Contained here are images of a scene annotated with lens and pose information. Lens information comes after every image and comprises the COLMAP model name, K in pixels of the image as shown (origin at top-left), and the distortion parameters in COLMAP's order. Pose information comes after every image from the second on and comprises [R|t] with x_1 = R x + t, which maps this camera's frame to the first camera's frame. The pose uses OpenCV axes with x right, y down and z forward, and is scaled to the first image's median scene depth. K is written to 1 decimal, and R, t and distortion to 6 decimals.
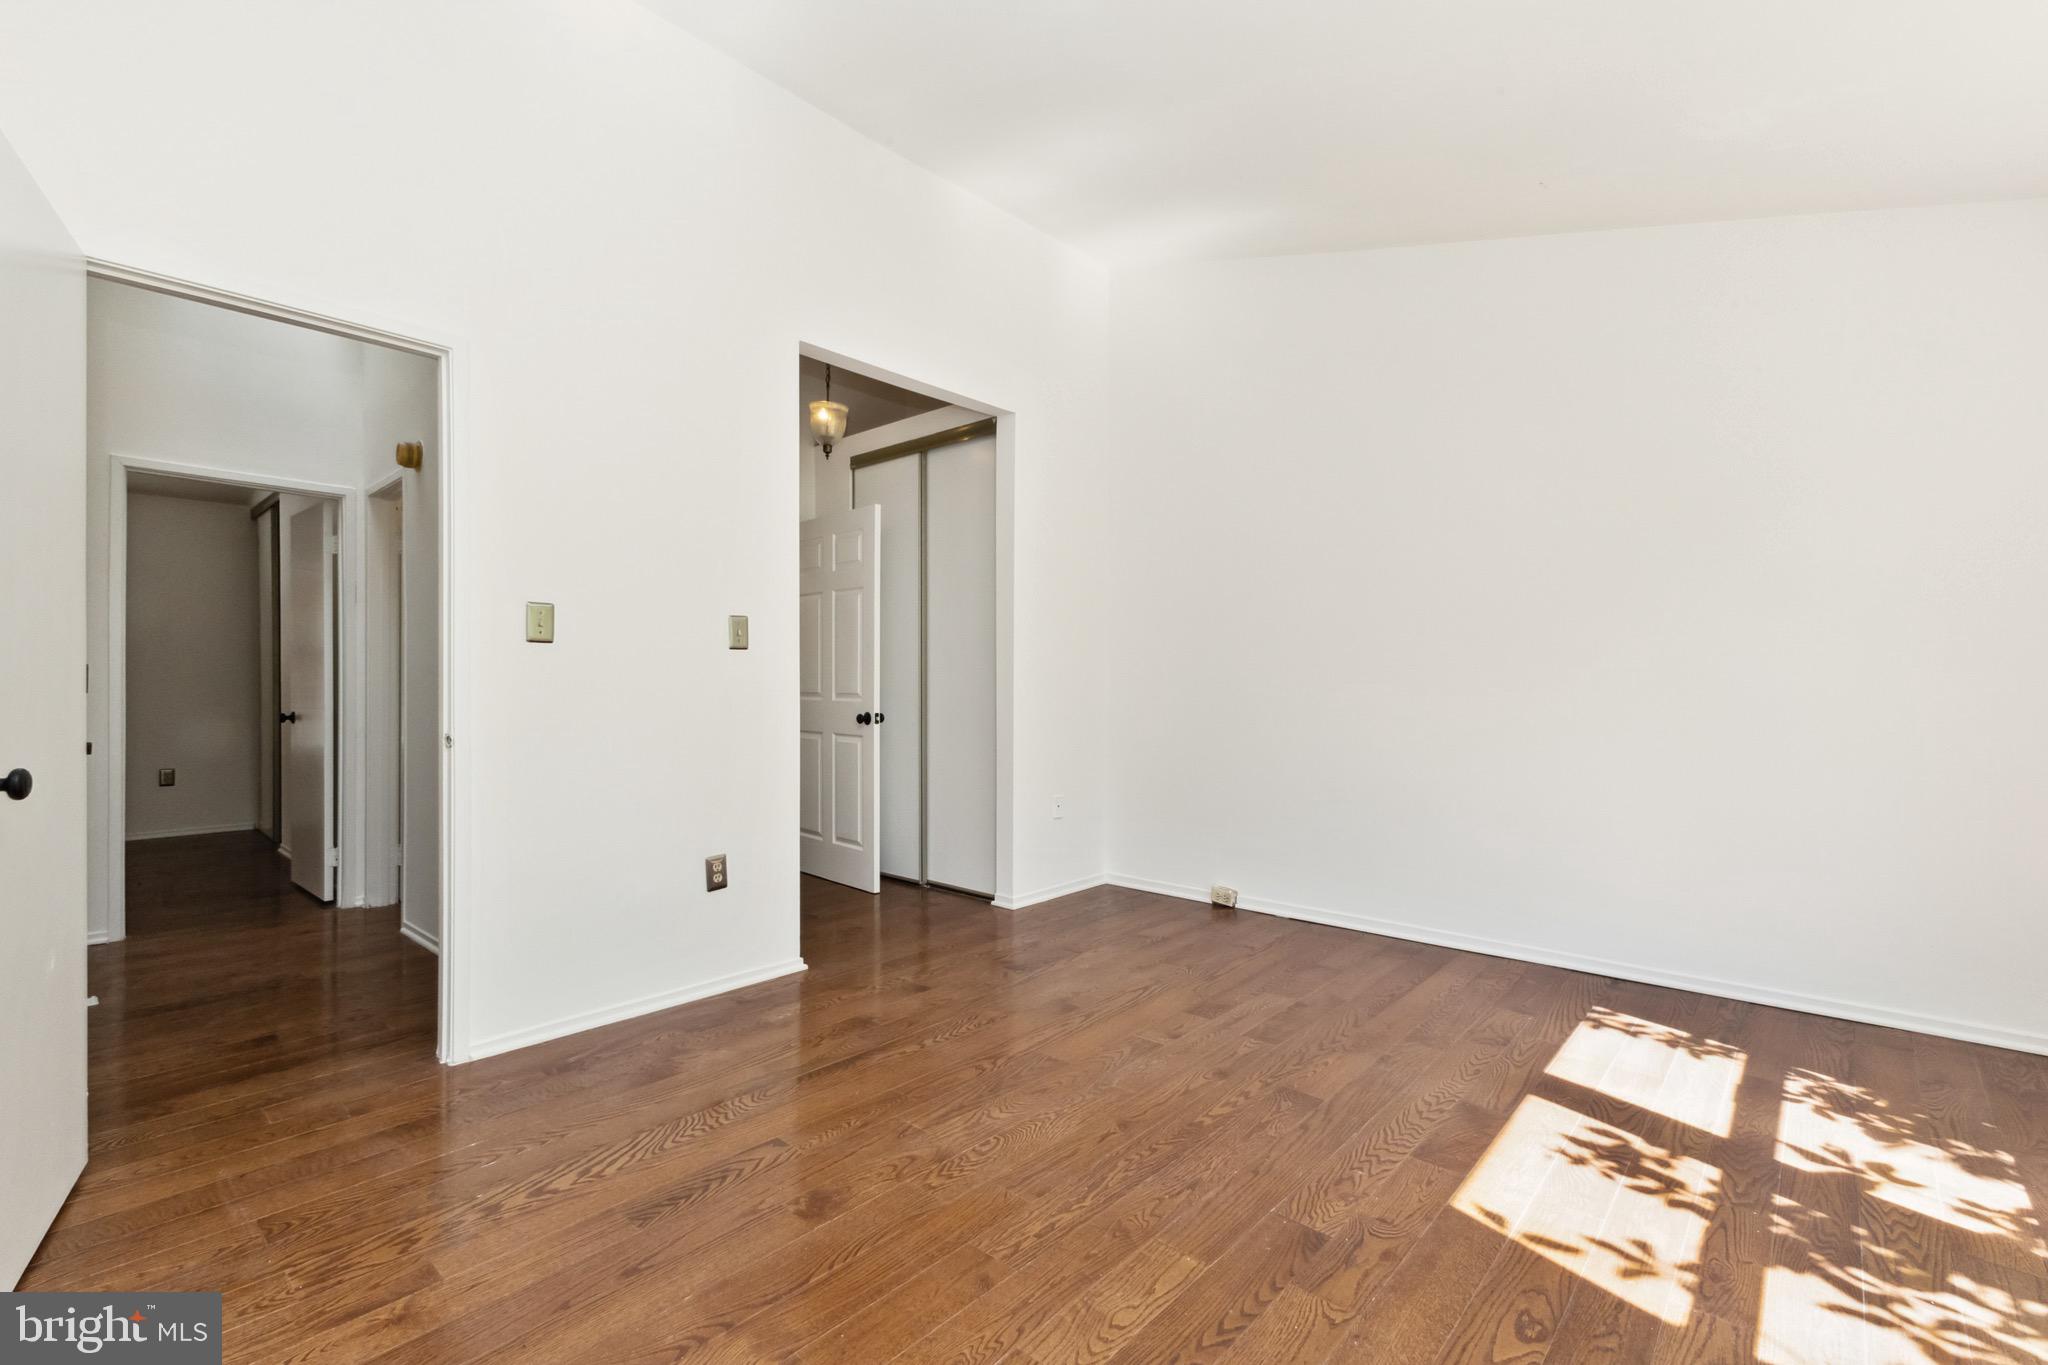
lens RADIAL K [[895.1, 0, 1018.9], [0, 895.1, 672.4], [0, 0, 1]] dist [0.002203, 0.000317]
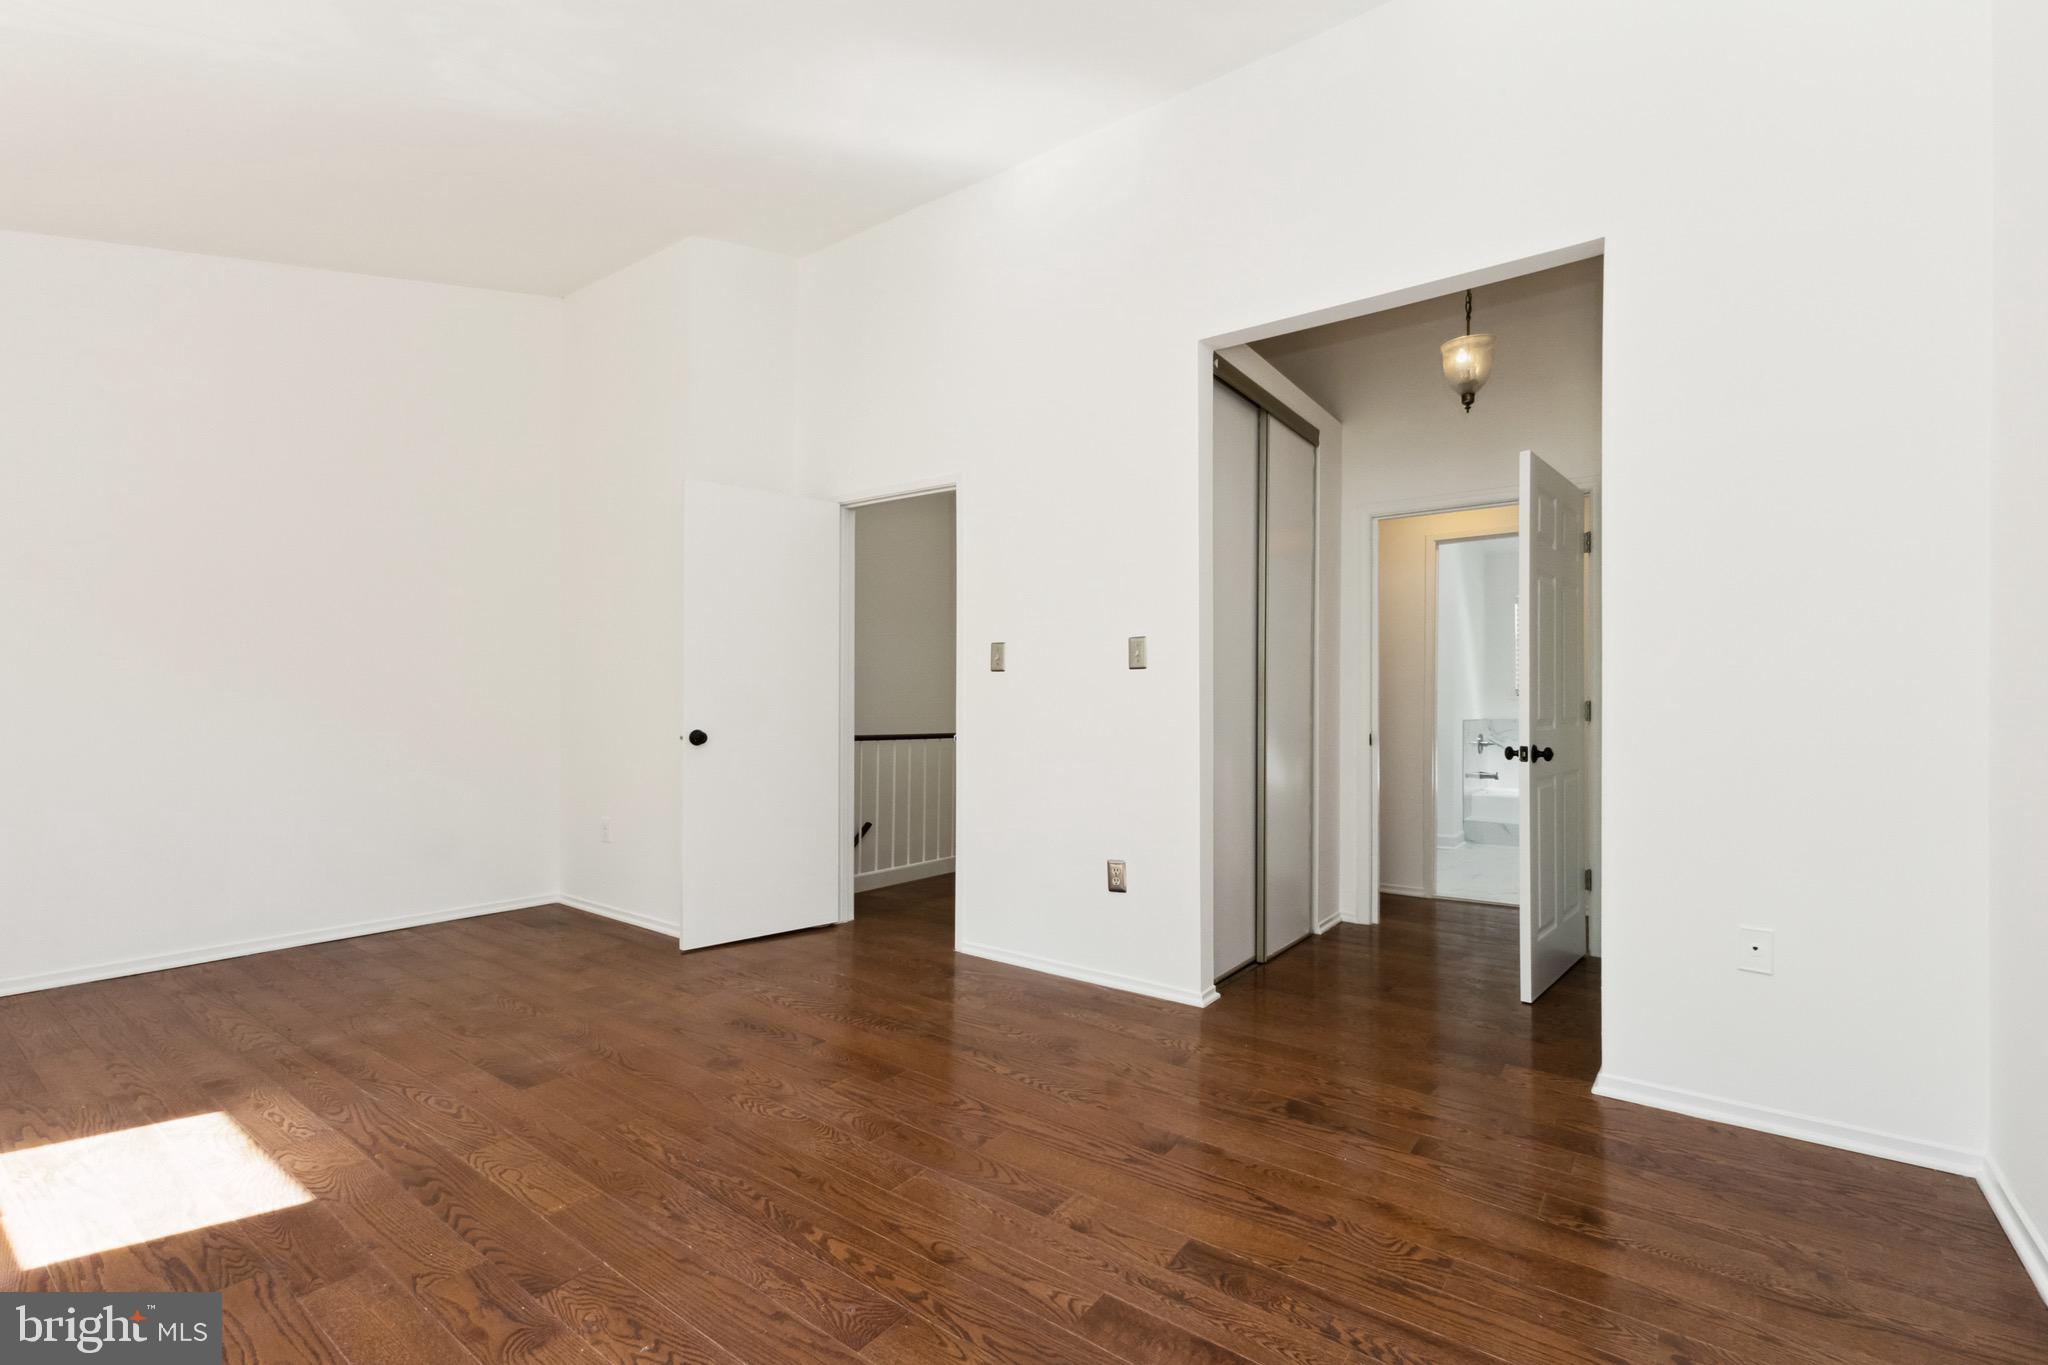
lens RADIAL K [[898.0, 0, 1028.2], [0, 898.0, 697.2], [0, 0, 1]] dist [0.001593, -0.000241]
pose [[0.110341, -0.003828, -0.993886, 0.780479], [0.003407, 0.999988, -0.003474, 0.011431], [0.993888, -0.003003, 0.110353, 0.827579]]
